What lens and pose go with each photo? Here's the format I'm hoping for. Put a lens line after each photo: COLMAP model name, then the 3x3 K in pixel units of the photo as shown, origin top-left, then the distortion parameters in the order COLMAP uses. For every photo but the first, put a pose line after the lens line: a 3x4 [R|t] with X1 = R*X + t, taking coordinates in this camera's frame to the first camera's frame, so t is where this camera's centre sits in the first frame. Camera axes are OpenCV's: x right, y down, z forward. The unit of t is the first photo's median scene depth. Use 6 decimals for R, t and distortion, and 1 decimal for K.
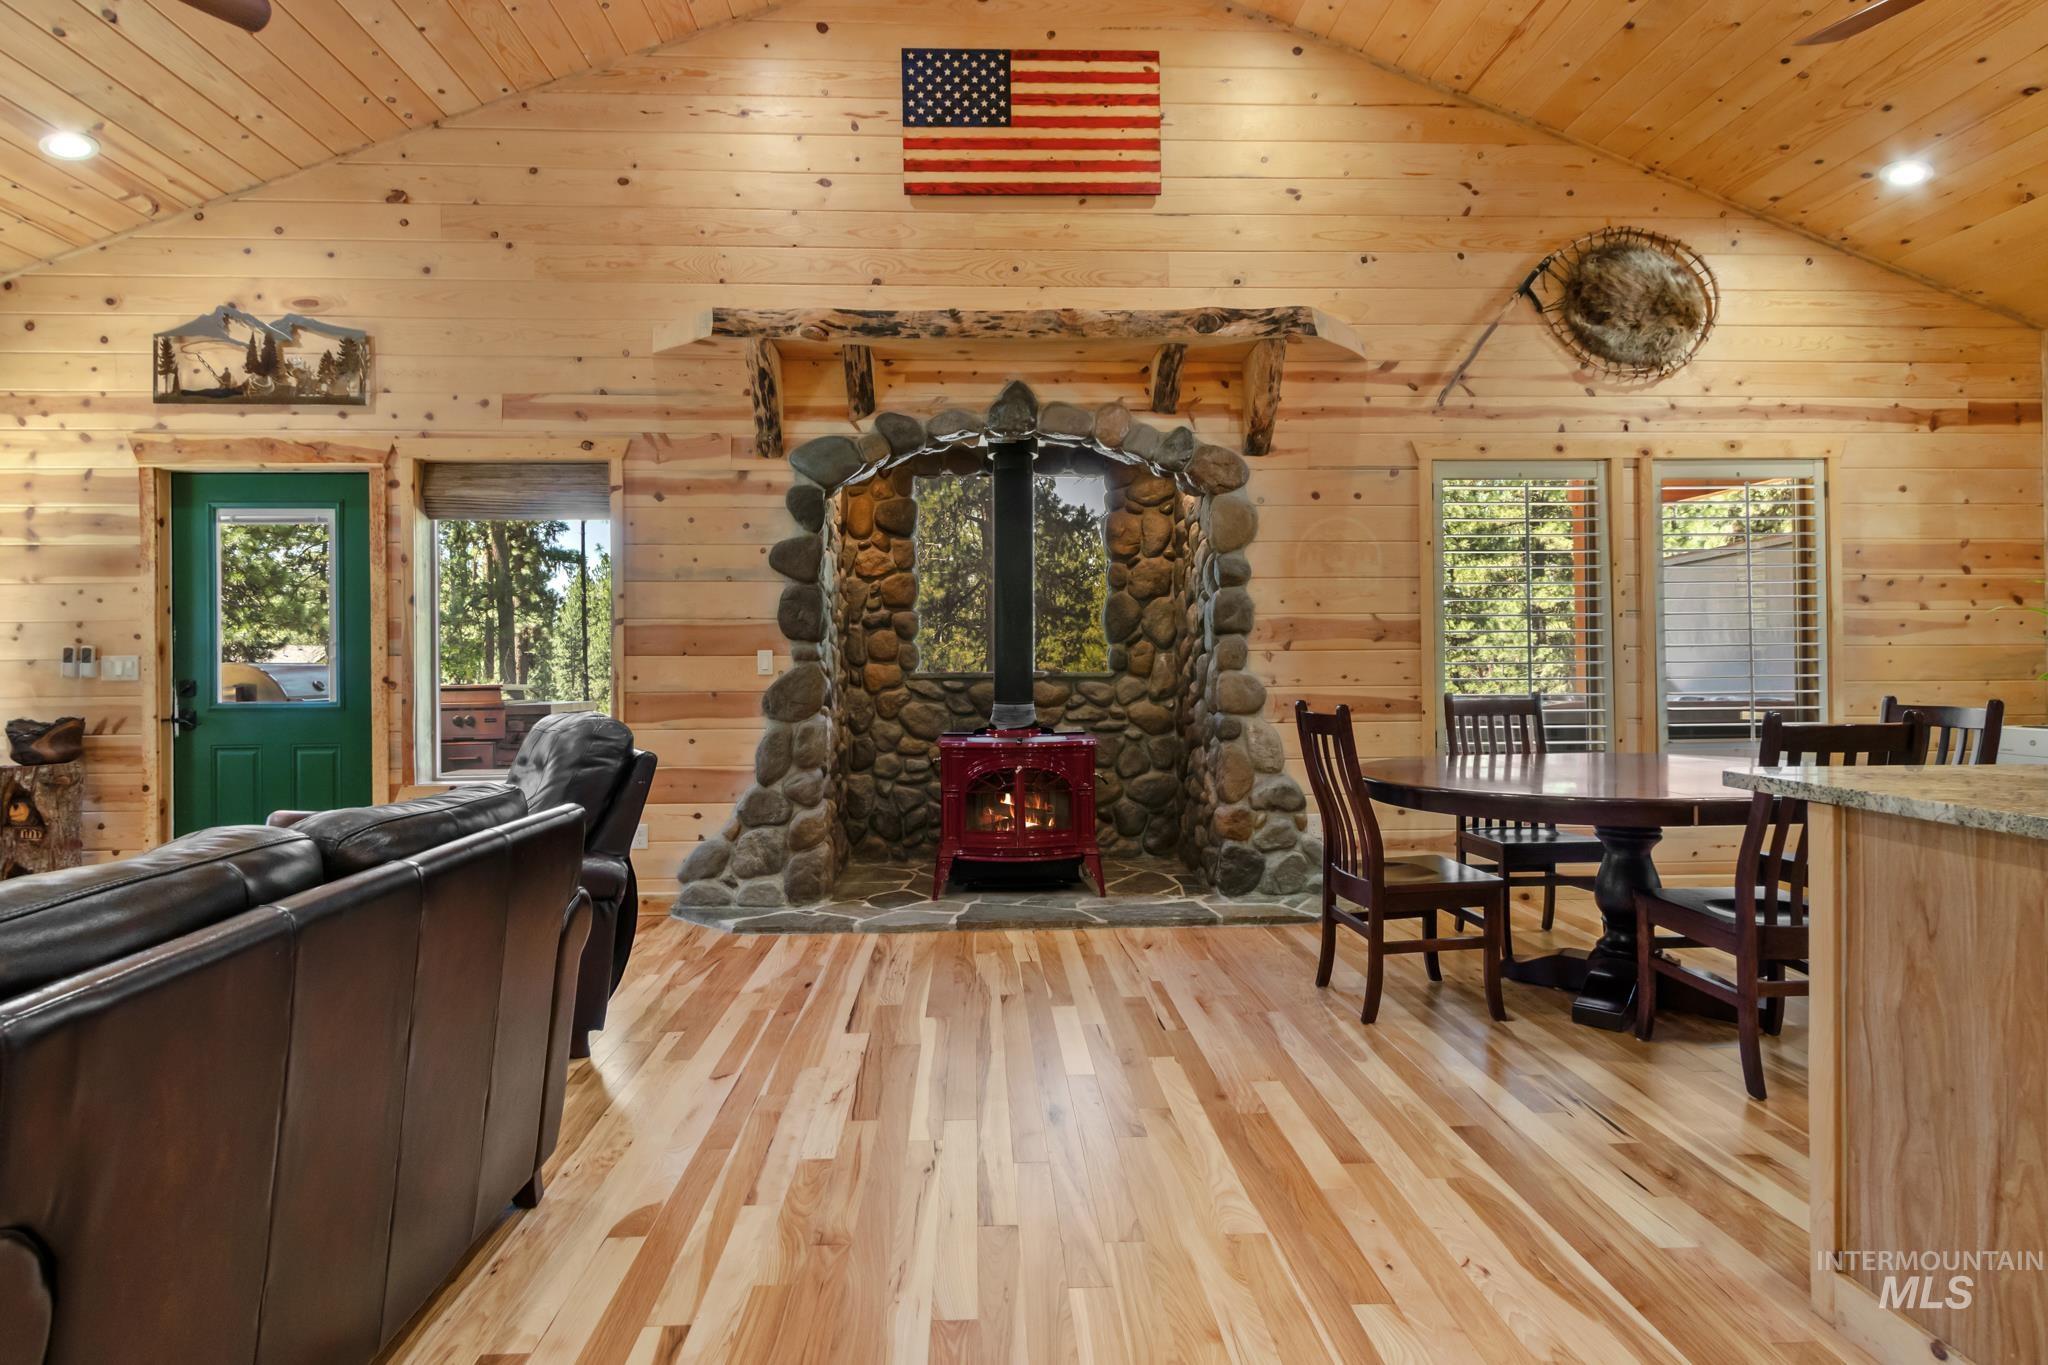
lens RADIAL K [[1046.4, 0, 1013.3], [0, 1046.4, 661.8], [0, 0, 1]] dist [0.010271, -0.005673]
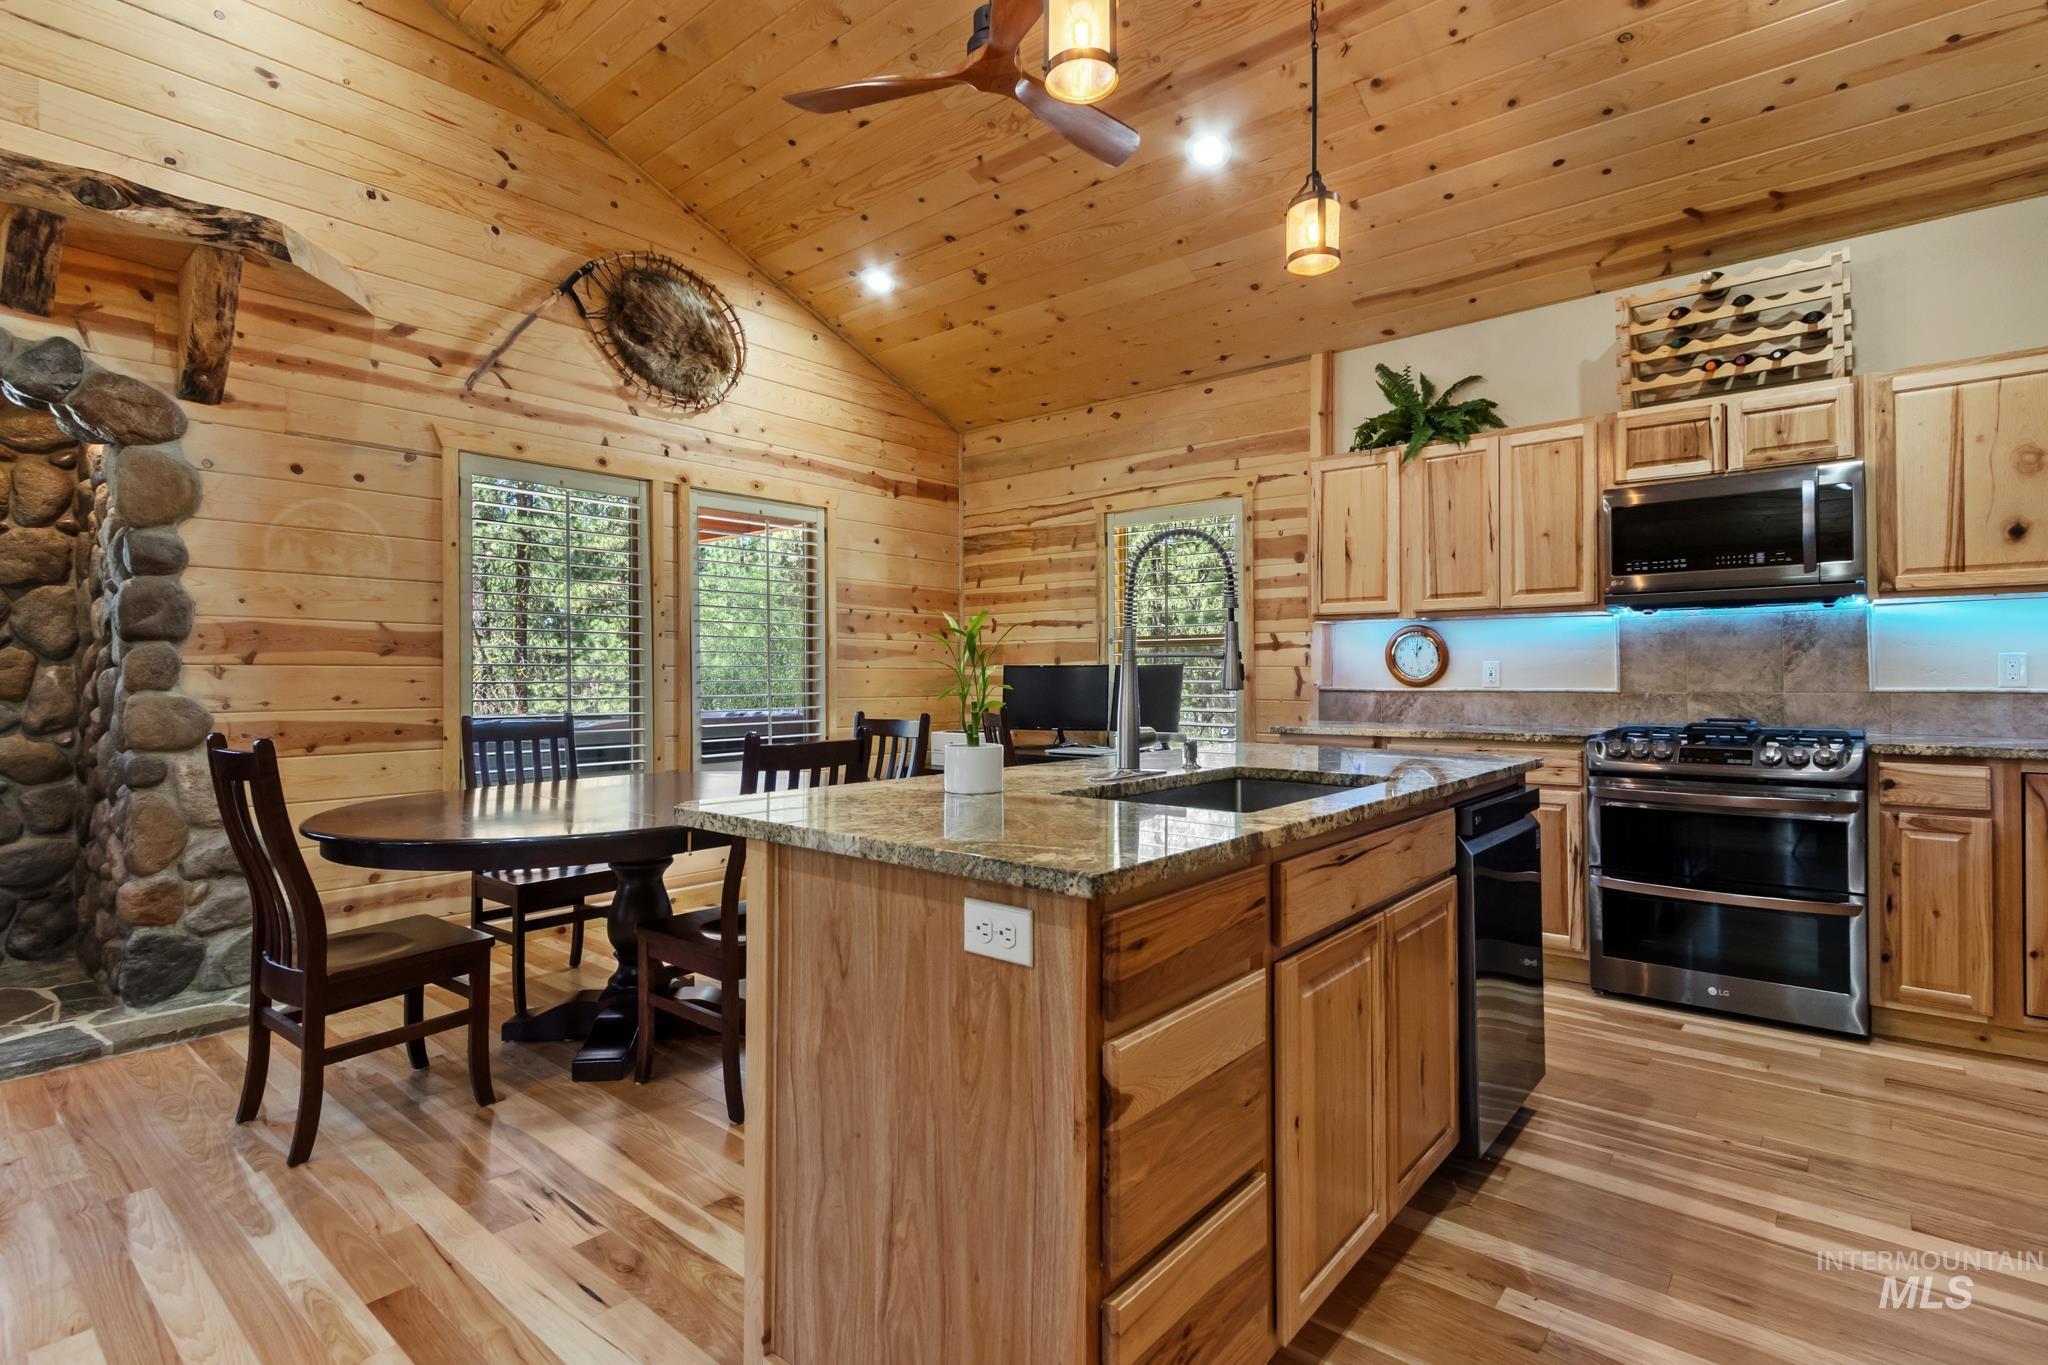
lens RADIAL K [[995.8, 0, 1018.8], [0, 995.8, 668.8], [0, 0, 1]] dist [0.011958, -0.005660]
pose [[0.676780, 0.012438, 0.736080, 0.104465], [-0.004764, 0.999910, -0.012516, -0.001381], [-0.736170, 0.004964, 0.676778, 0.090804]]
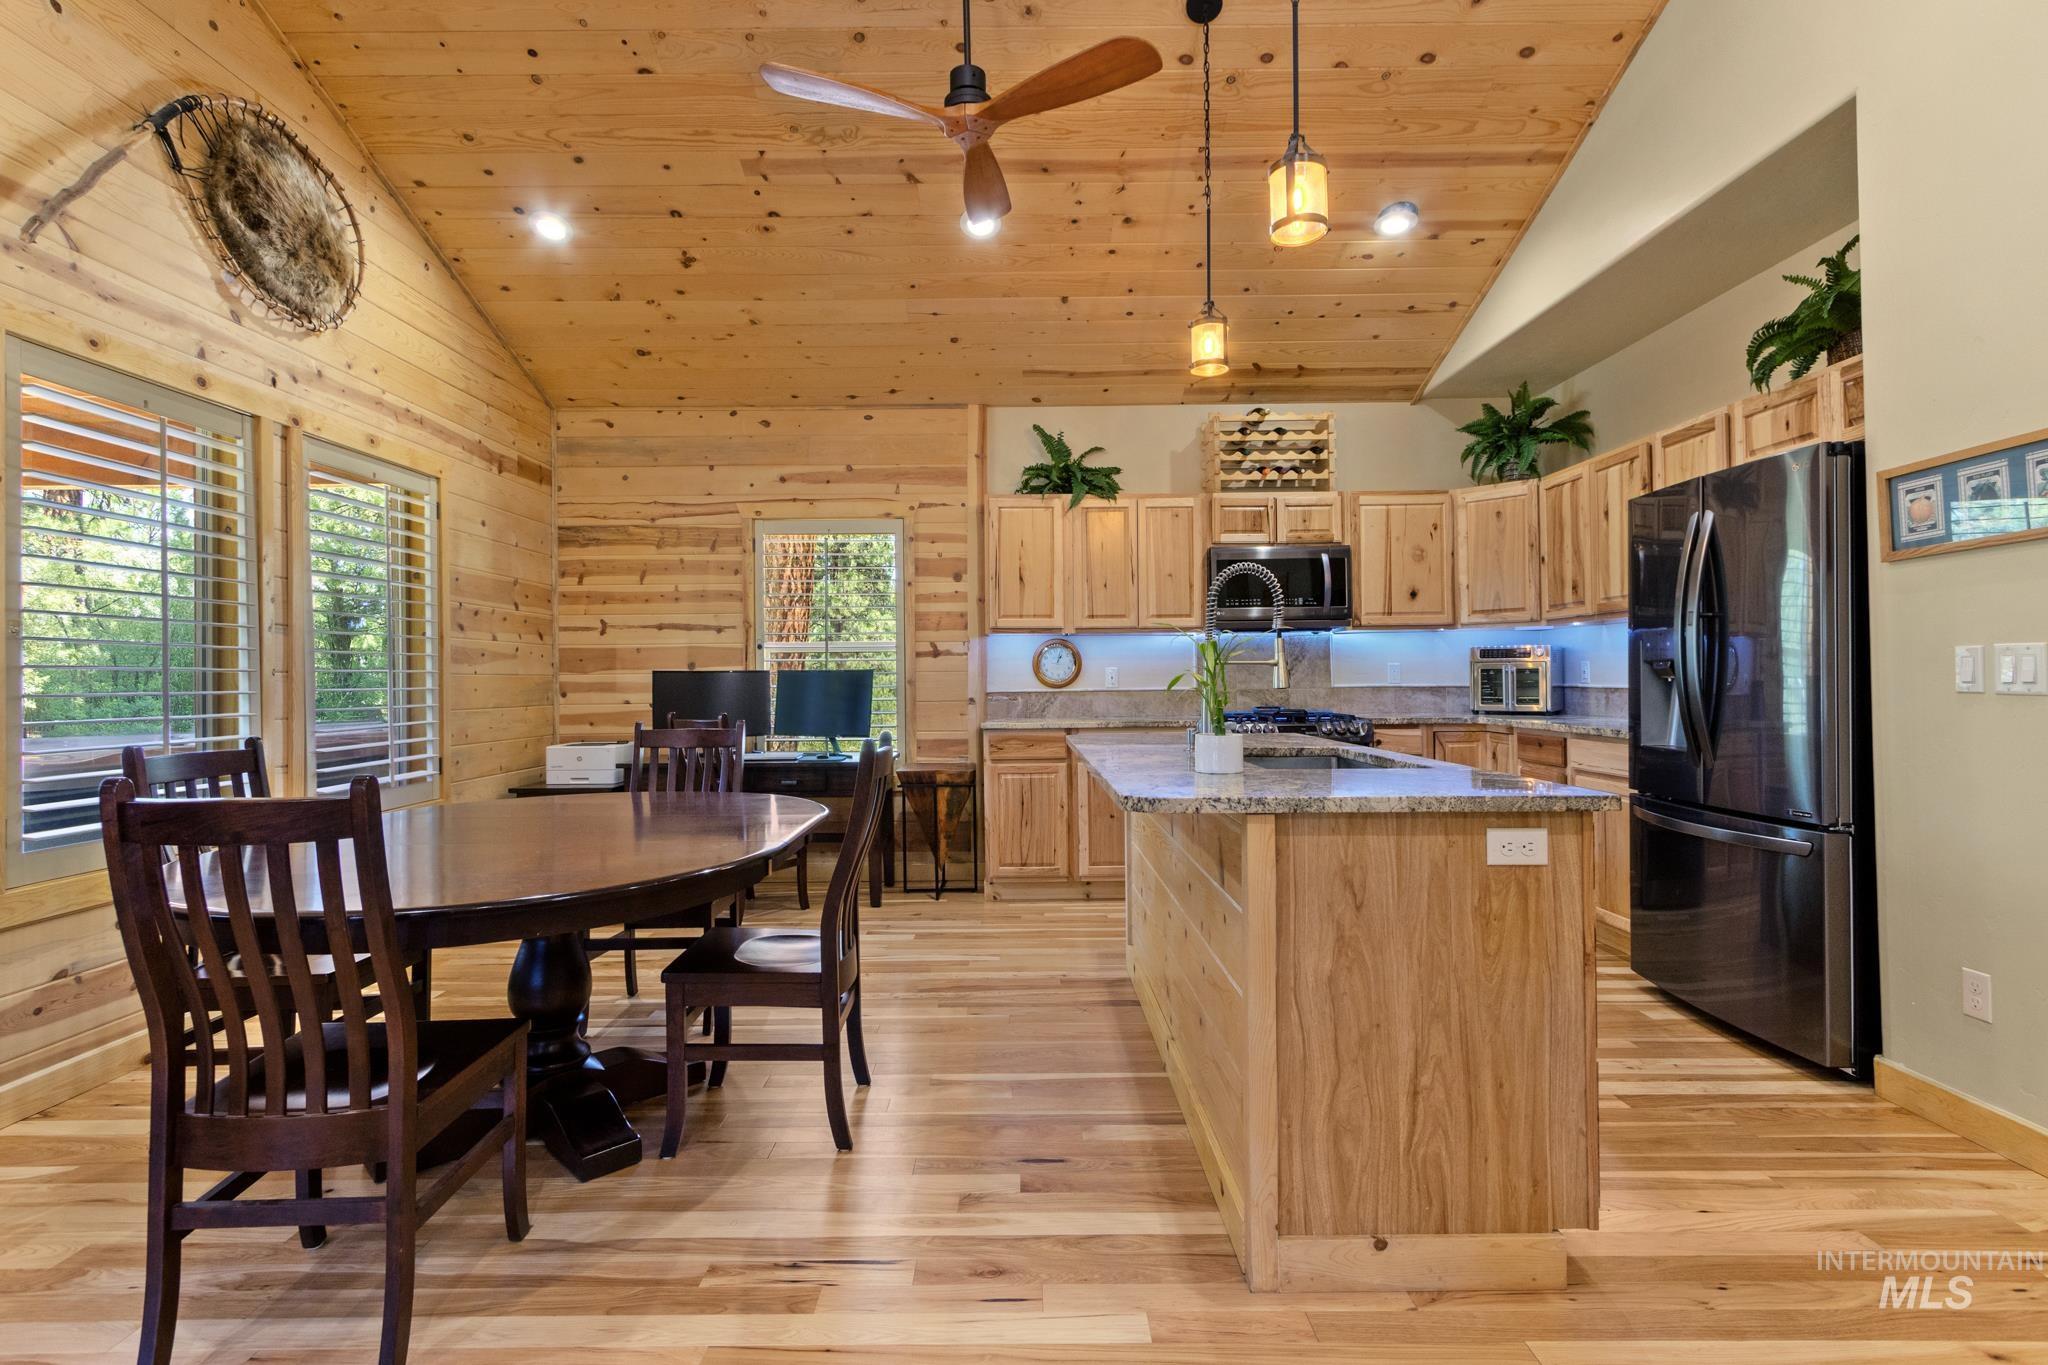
lens RADIAL K [[978.8, 0, 1014.9], [0, 978.8, 666.2], [0, 0, 1]] dist [0.010949, -0.004785]
pose [[0.042009, 0.020595, 0.998905, -0.098748], [0.006560, 0.999760, -0.020888, -0.000040], [-0.999096, 0.007430, 0.041864, 0.448206]]
